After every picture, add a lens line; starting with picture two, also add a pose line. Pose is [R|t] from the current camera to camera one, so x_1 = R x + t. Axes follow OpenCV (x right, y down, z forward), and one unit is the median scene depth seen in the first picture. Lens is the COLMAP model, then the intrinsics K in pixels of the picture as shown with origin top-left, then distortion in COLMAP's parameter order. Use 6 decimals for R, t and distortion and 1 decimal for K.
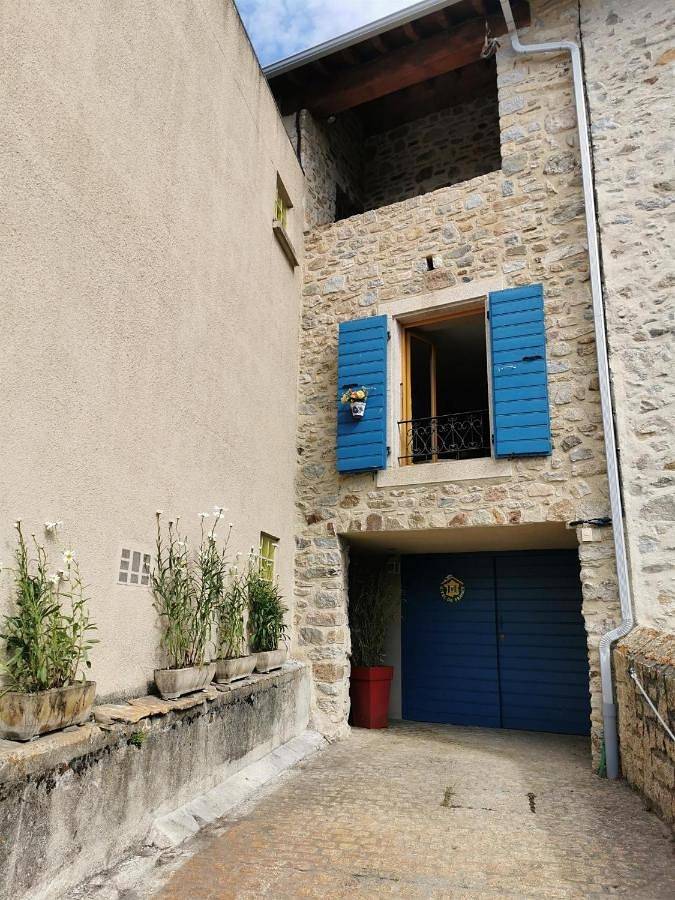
lens RADIAL K [[659.8, 0, 342.9], [0, 659.8, 445.6], [0, 0, 1]] dist [0.024899, -0.002932]
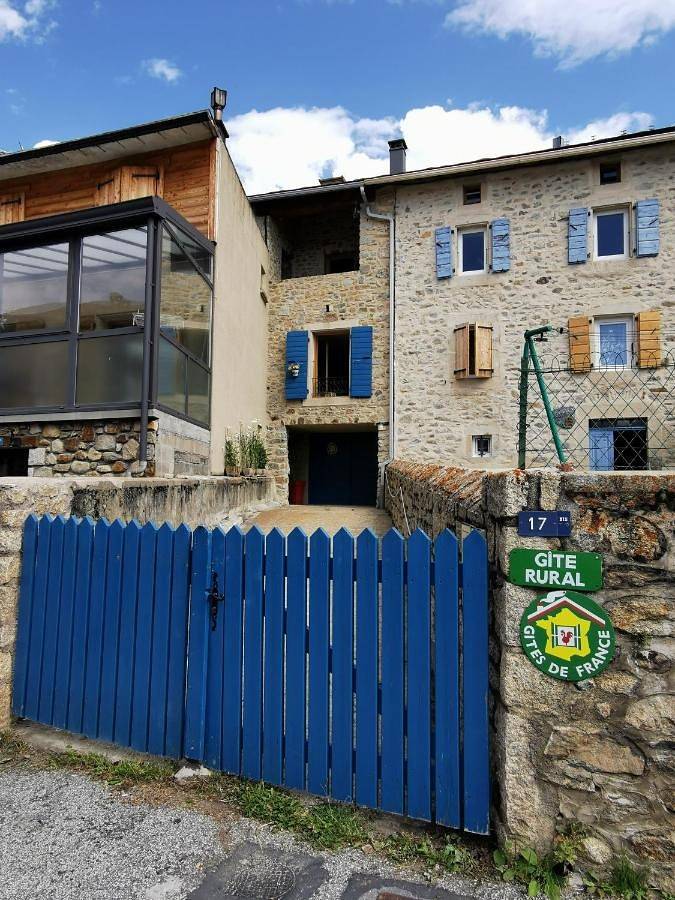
lens RADIAL K [[659.8, 0, 338.1], [0, 659.8, 449.7], [0, 0, 1]] dist [0.024899, -0.002932]
pose [[0.987336, 0.006299, 0.158517, -0.200538], [-0.037437, 0.980242, 0.194229, -0.253134], [-0.154161, -0.197704, 0.968064, -1.376323]]
